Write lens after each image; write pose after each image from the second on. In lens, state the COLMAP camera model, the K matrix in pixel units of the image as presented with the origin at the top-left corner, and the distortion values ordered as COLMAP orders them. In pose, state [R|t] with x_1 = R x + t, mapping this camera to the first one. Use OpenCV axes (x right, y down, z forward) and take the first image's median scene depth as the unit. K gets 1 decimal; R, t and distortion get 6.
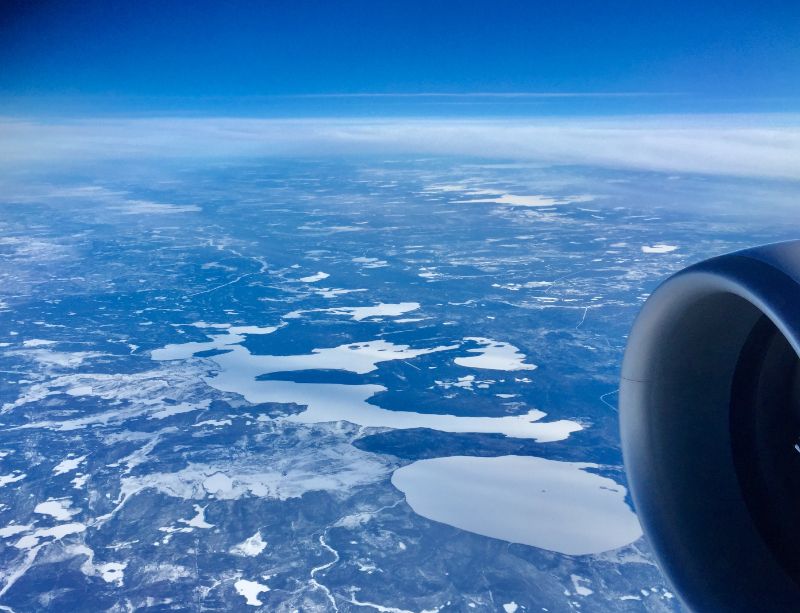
lens RADIAL K [[841.5, 0, 419.1], [0, 841.5, 306.1], [0, 0, 1]] dist [0.092080, -0.112609]
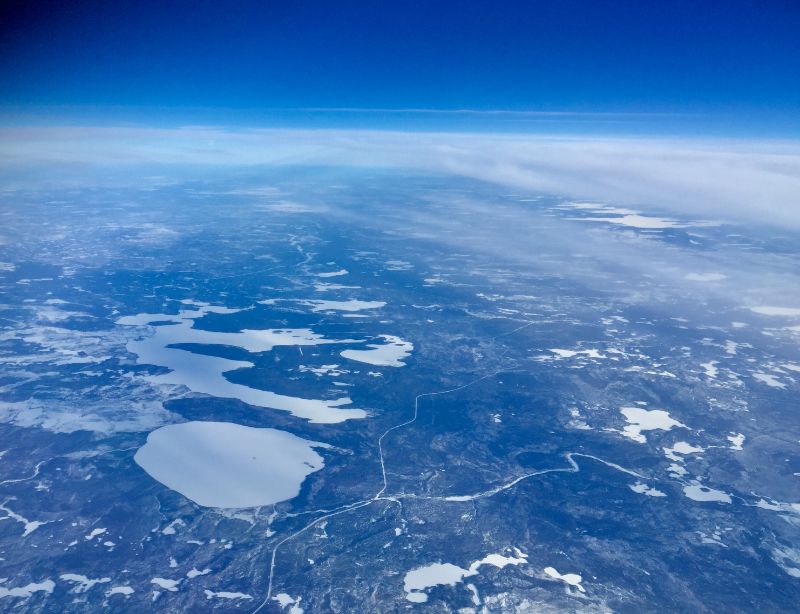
lens RADIAL K [[841.5, 0, 419.1], [0, 841.5, 306.6], [0, 0, 1]] dist [0.092080, -0.112609]
pose [[0.944387, 0.095688, -0.314606, 0.520161], [-0.101421, 0.994842, -0.001862, -0.001330], [0.312805, 0.033666, 0.949221, -0.003404]]
